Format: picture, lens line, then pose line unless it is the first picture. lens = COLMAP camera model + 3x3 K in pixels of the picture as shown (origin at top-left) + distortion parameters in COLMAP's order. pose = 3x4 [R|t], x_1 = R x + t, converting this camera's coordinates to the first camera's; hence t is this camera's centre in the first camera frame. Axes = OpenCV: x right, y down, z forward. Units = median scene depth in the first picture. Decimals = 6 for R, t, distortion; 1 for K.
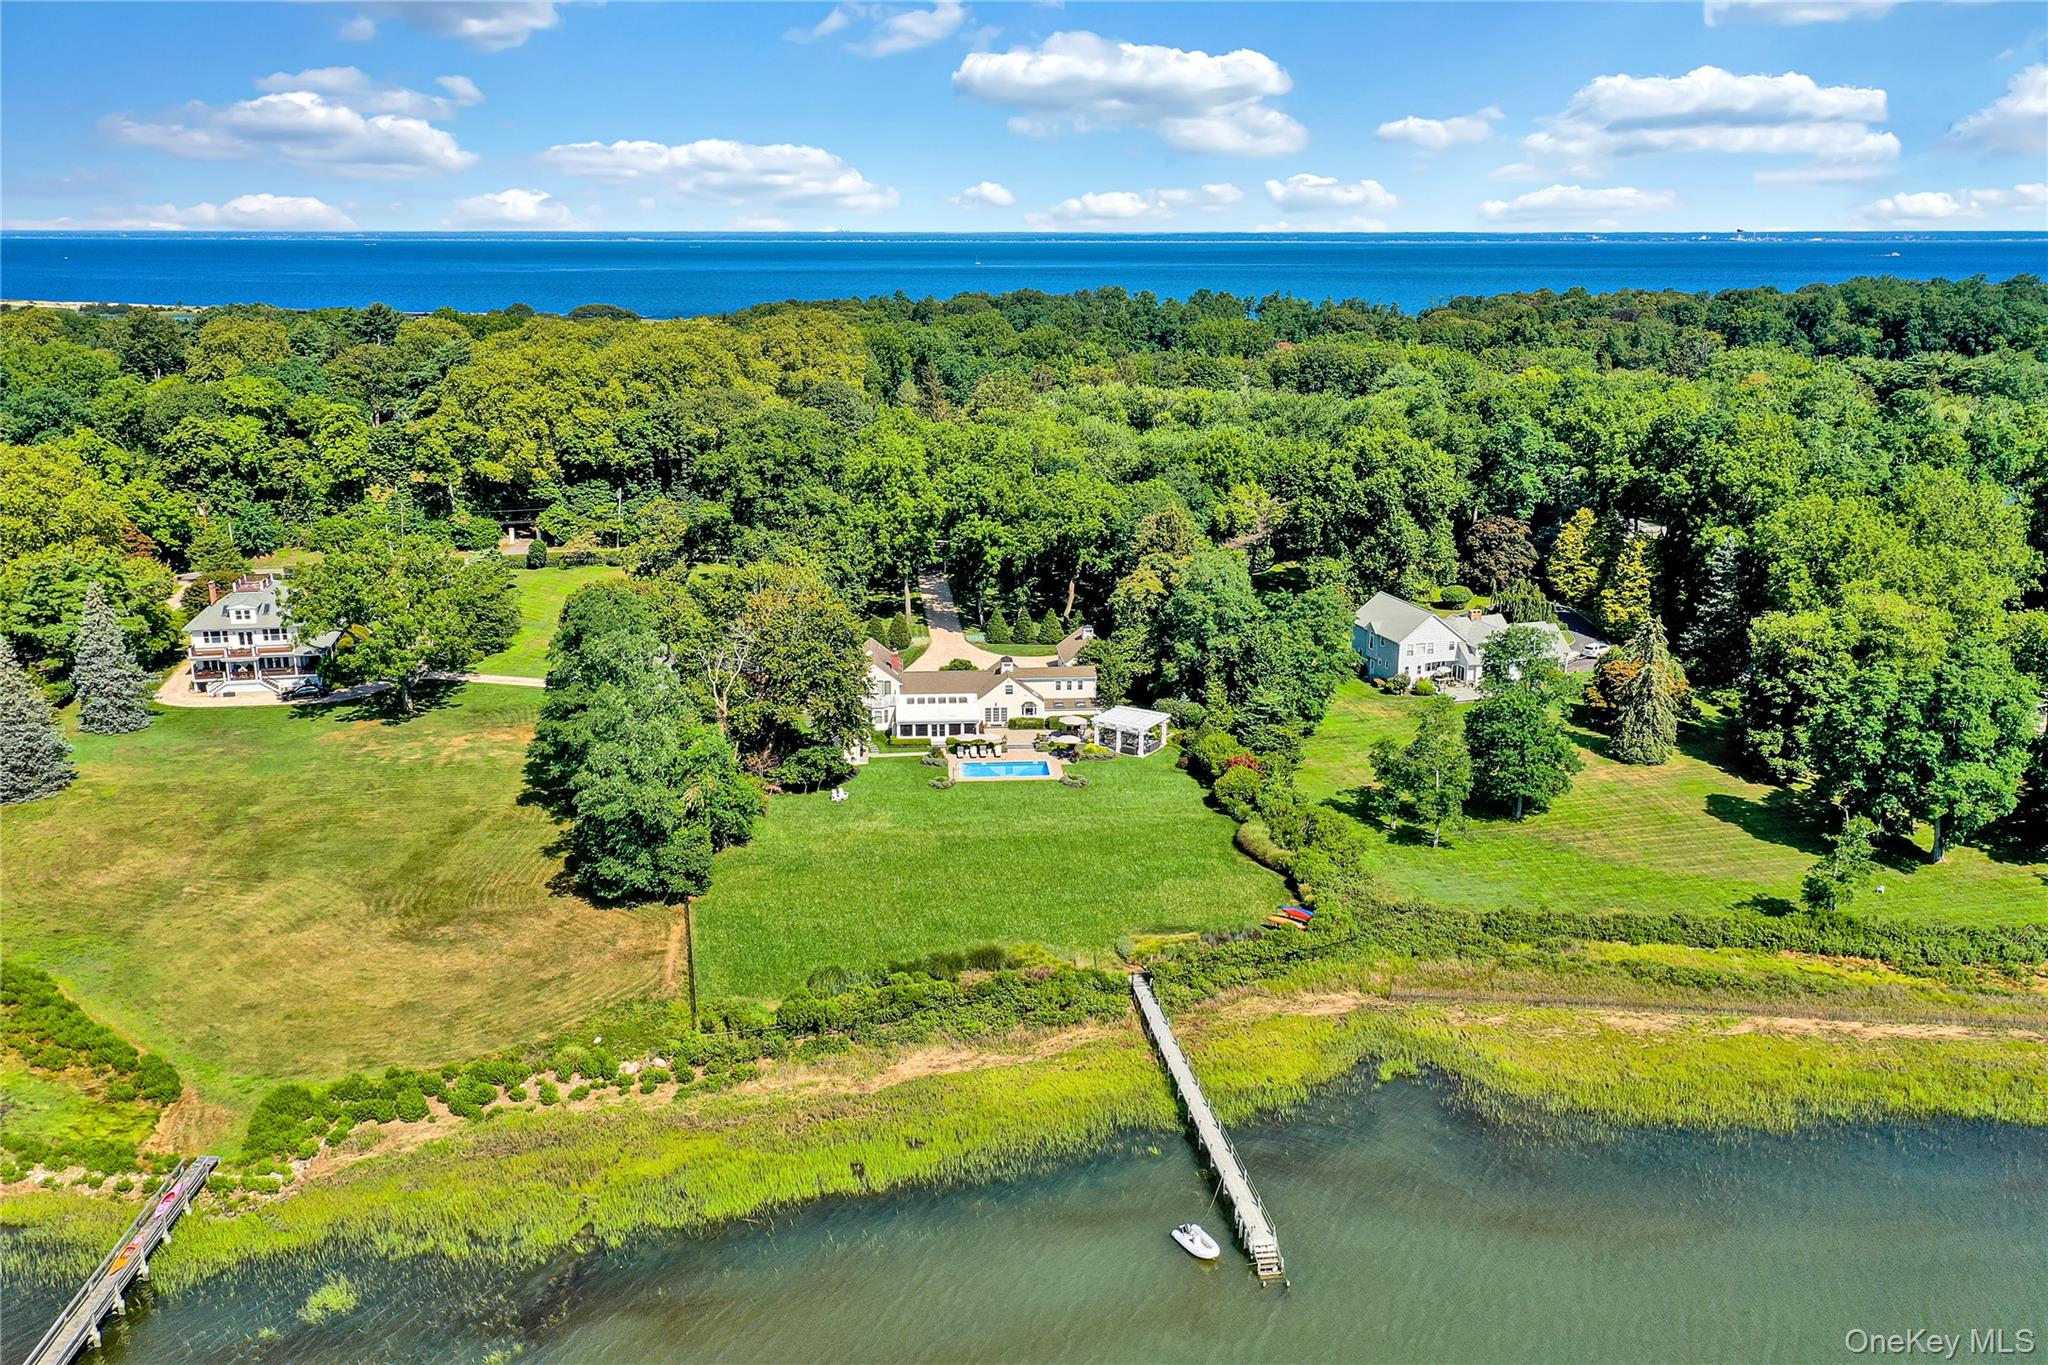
lens RADIAL K [[1665.7, 0, 1029.8], [0, 1665.7, 680.2], [0, 0, 1]] dist [0.007228, -0.001609]
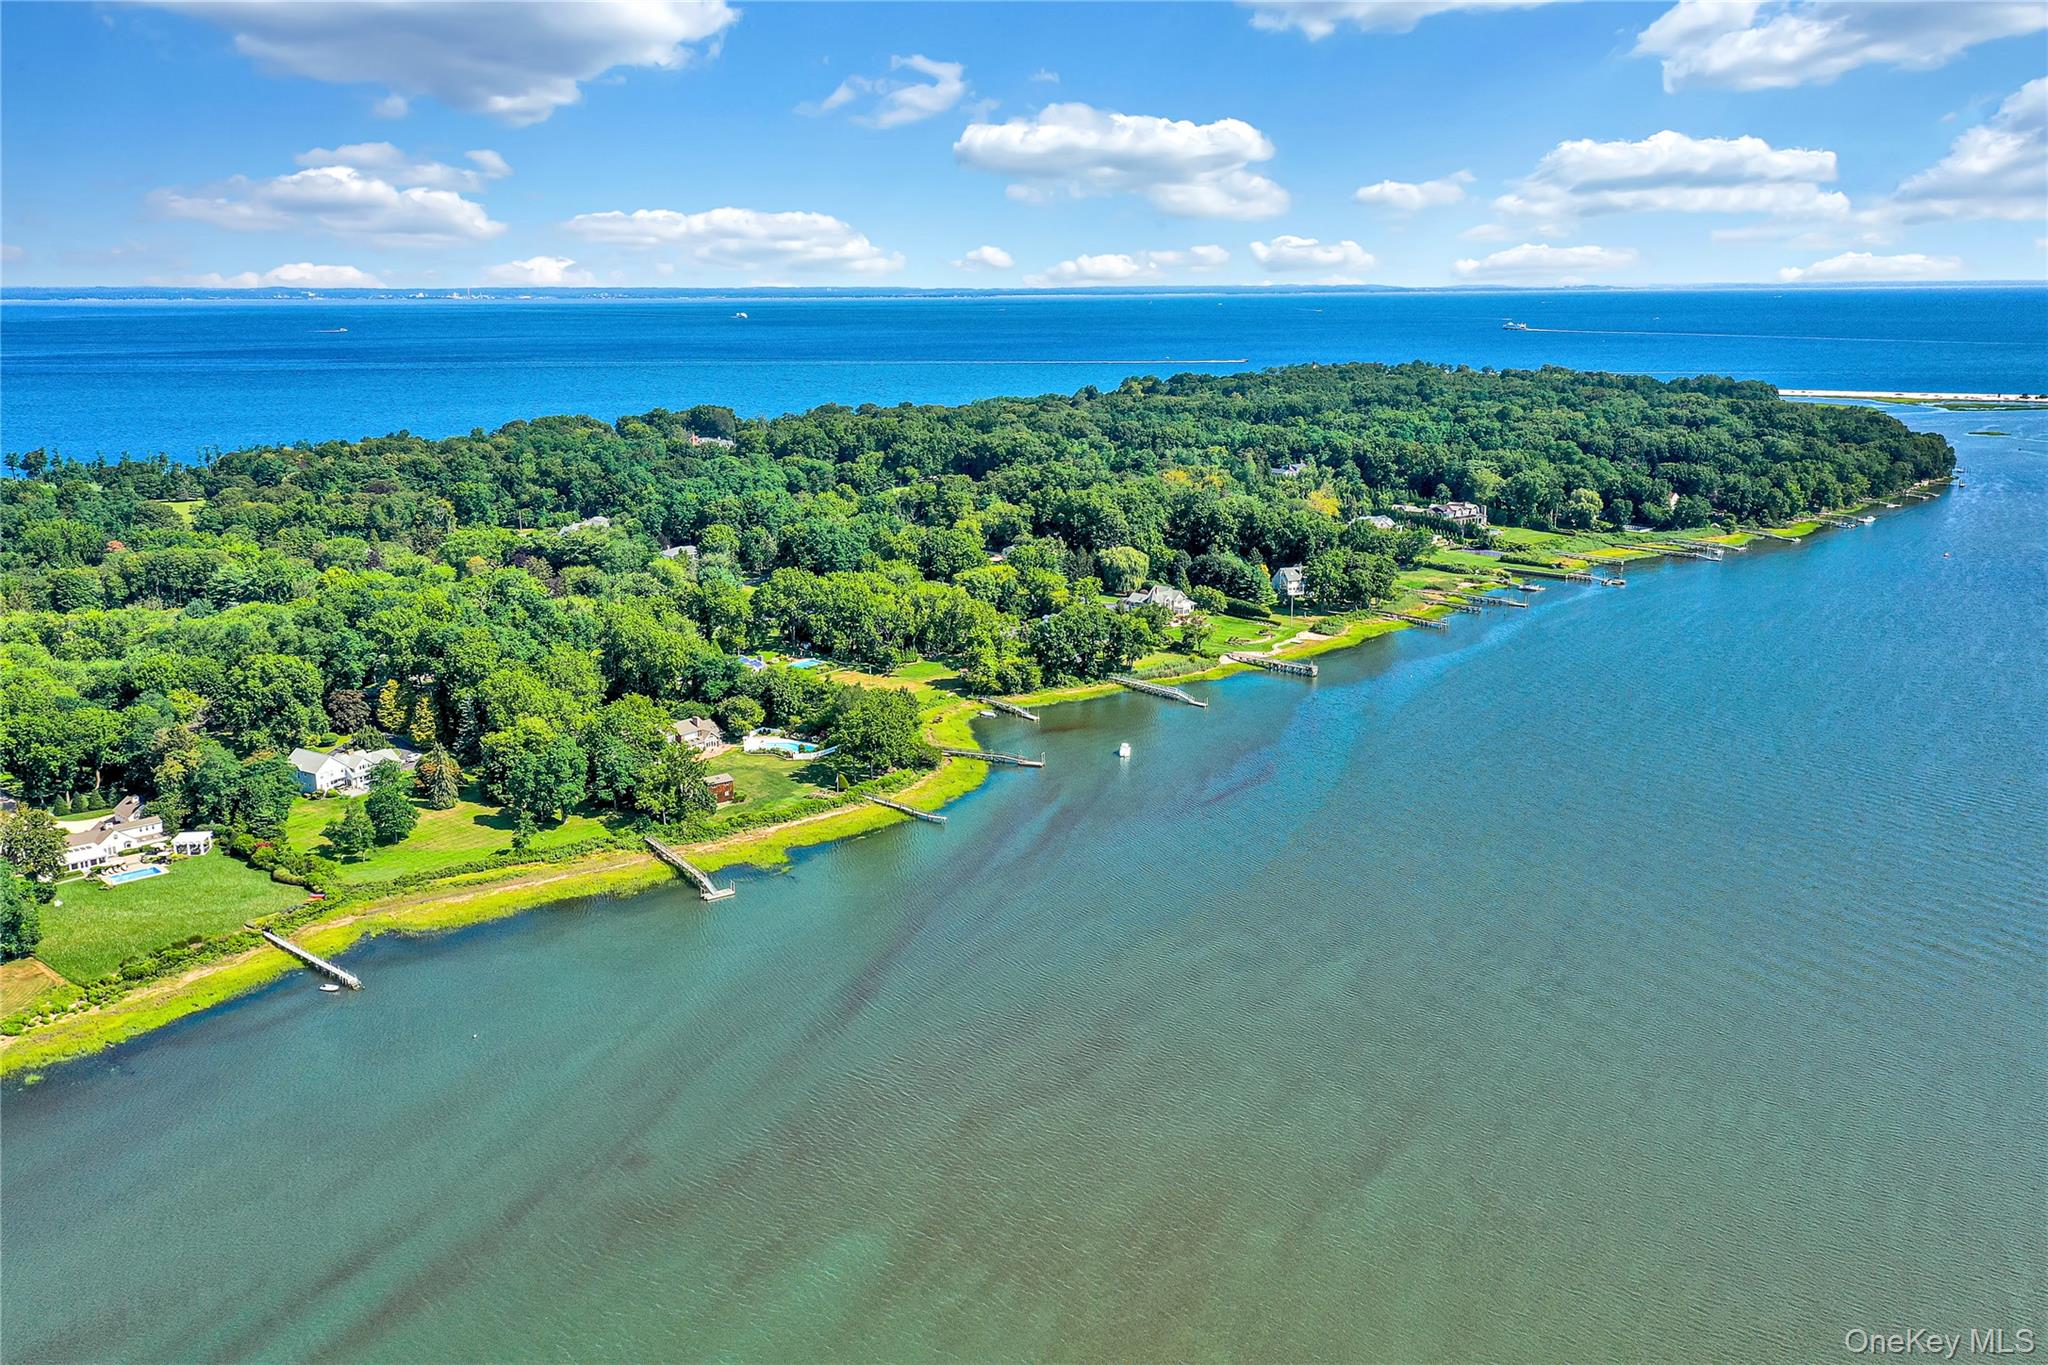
lens RADIAL K [[1665.7, 0, 1029.8], [0, 1665.7, 680.2], [0, 0, 1]] dist [0.007228, -0.001609]
pose [[0.755785, -0.149428, 0.637543, -0.414963], [0.169552, 0.985068, 0.029883, -0.050785], [-0.632488, 0.085511, 0.769835, -1.161773]]
